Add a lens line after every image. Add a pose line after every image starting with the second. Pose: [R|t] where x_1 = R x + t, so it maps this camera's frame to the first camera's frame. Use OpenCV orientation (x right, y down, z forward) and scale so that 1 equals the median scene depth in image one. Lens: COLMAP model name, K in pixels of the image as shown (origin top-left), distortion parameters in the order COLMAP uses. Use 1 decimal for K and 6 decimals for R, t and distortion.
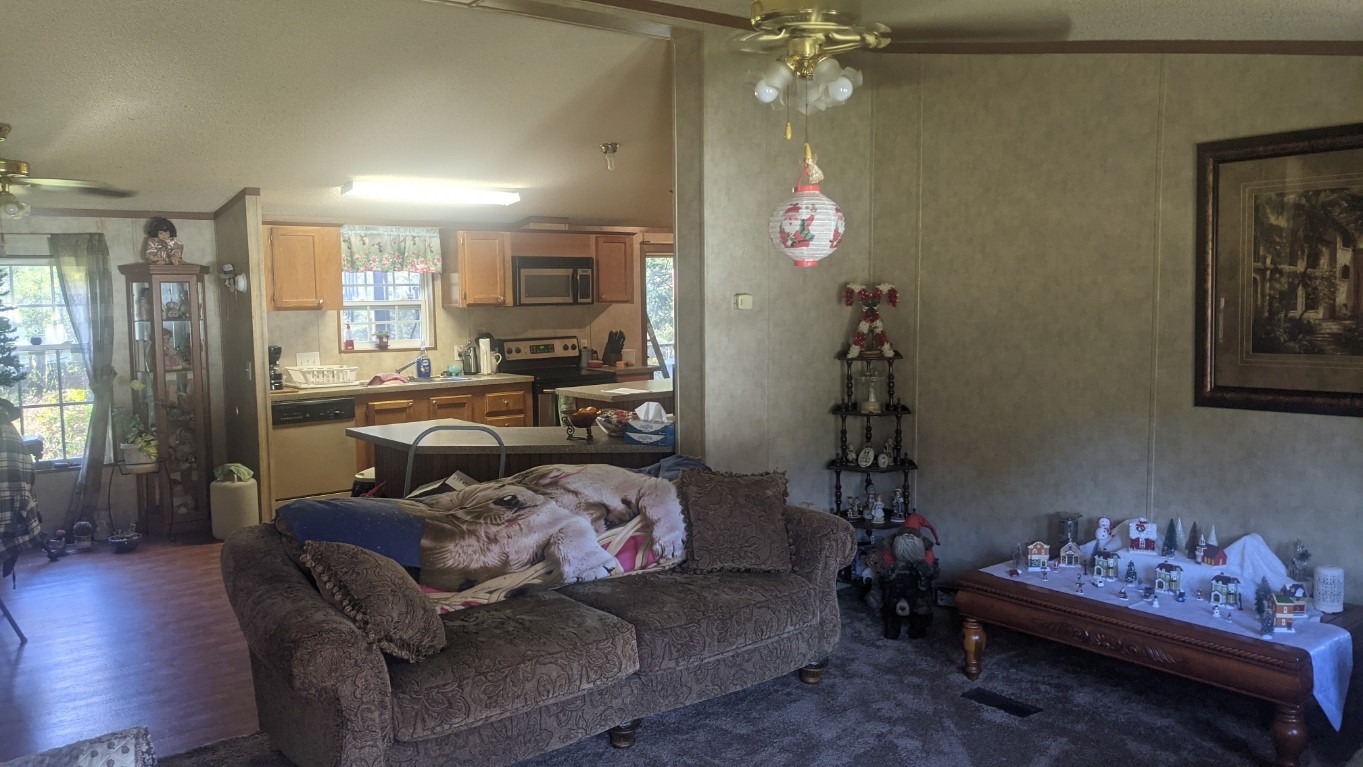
lens RADIAL K [[1063.2, 0, 677.7], [0, 1063.2, 378.1], [0, 0, 1]] dist [0.031760, -0.057349]
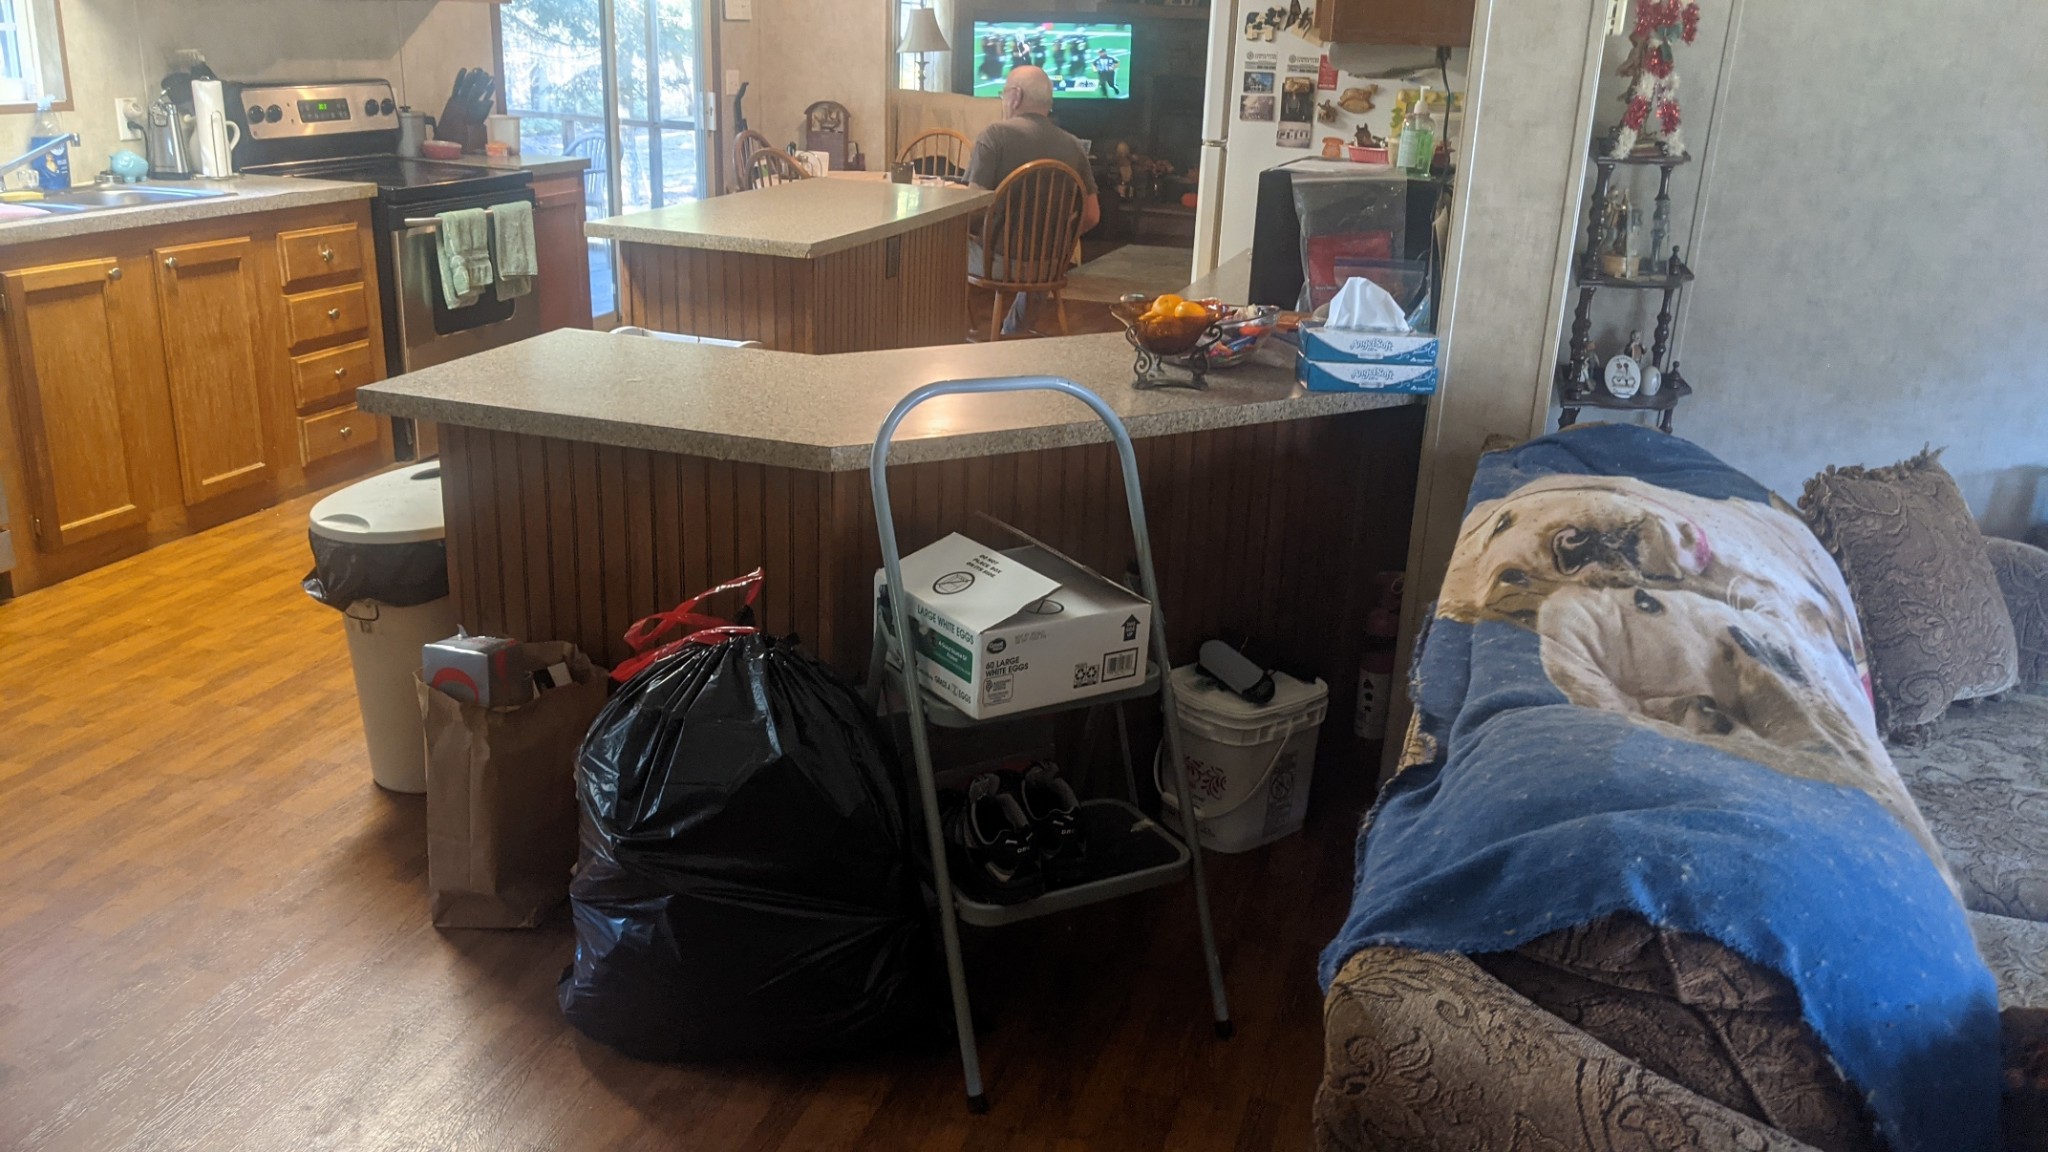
lens RADIAL K [[1597.6, 0, 1019.2], [0, 1597.6, 576.8], [0, 0, 1]] dist [0.031760, -0.057349]
pose [[0.827626, -0.139757, 0.543601, -0.282299], [-0.002771, 0.967475, 0.252952, -0.011866], [-0.561272, -0.210856, 0.800321, 0.356833]]
